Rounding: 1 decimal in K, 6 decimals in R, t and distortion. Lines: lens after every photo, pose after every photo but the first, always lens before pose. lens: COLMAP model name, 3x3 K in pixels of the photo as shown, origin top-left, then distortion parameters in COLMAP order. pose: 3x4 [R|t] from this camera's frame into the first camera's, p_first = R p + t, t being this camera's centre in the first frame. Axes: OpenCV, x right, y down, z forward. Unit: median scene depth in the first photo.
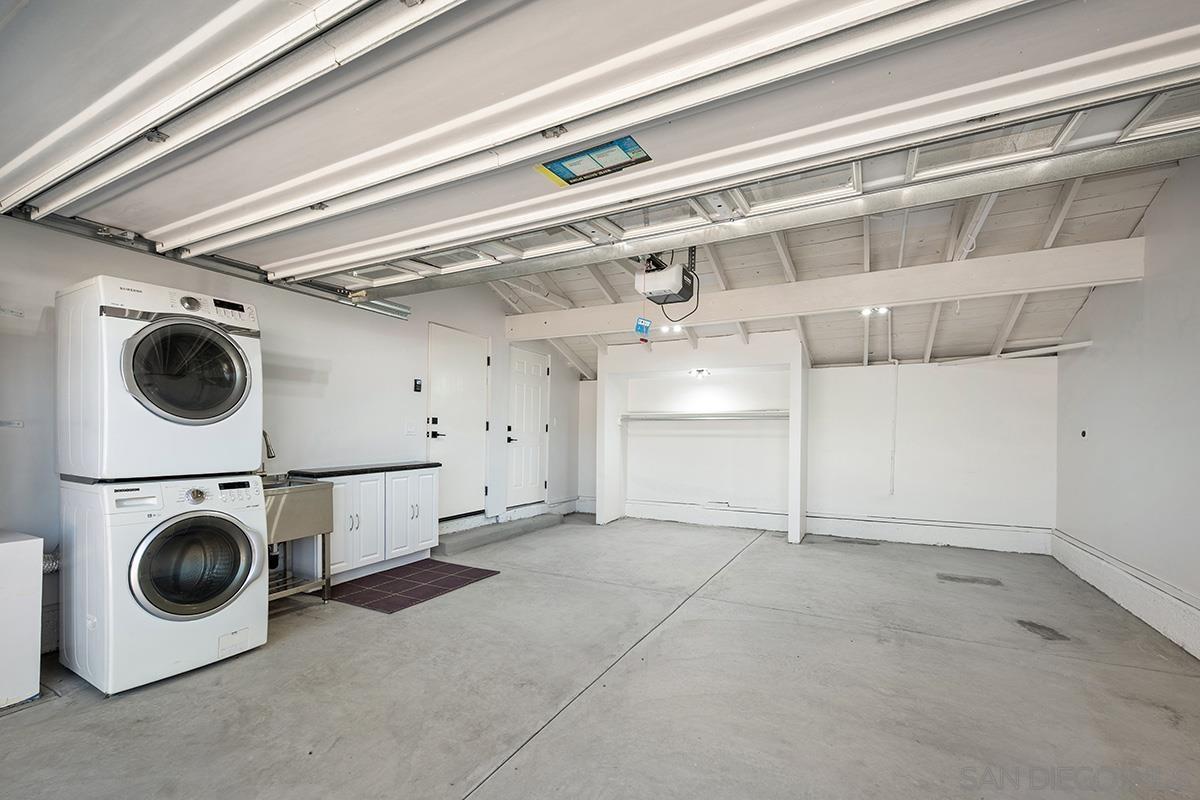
lens RADIAL K [[515.5, 0, 603.1], [0, 515.5, 434.1], [0, 0, 1]] dist [0.000721, 0.000068]
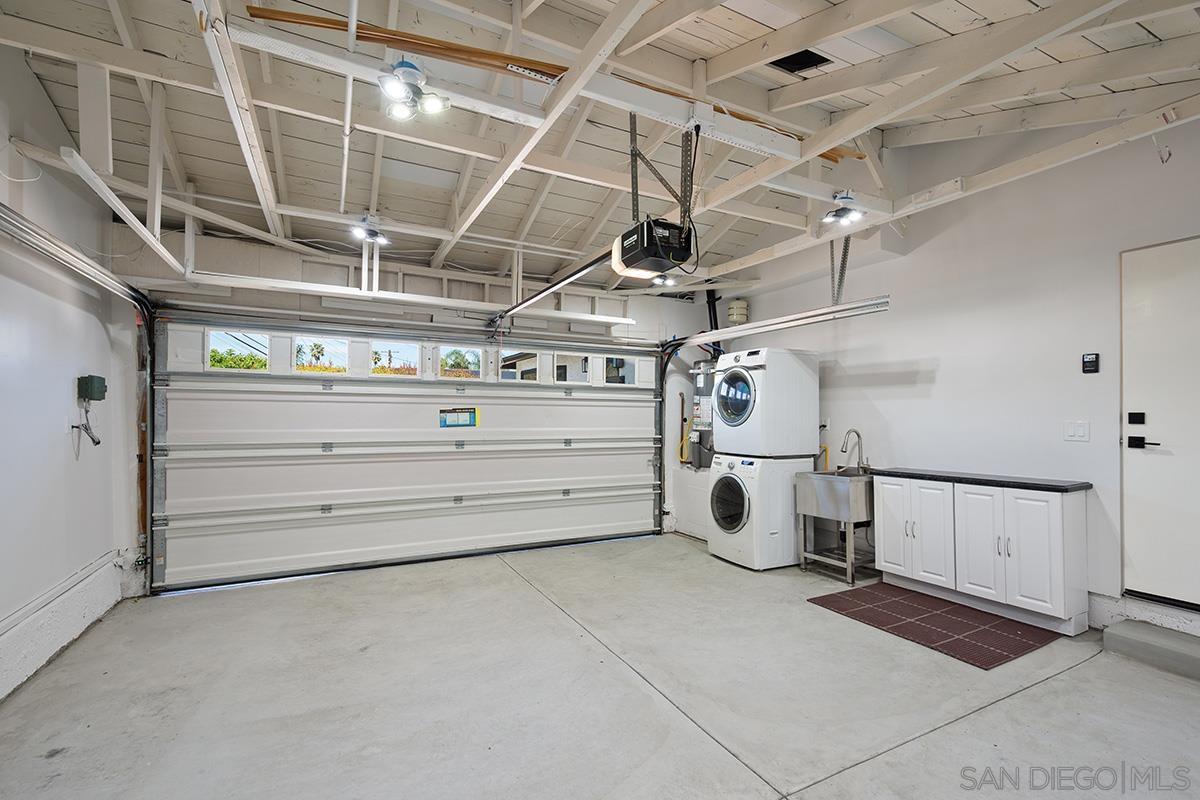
lens RADIAL K [[516.4, 0, 600.0], [0, 516.4, 400.0], [0, 0, 1]] dist [0.000184, 0.000086]
pose [[-0.573321, -0.034395, -0.818608, 0.727849], [-0.008539, 0.999315, -0.036007, -0.030528], [0.819286, -0.013653, -0.573222, 1.250205]]
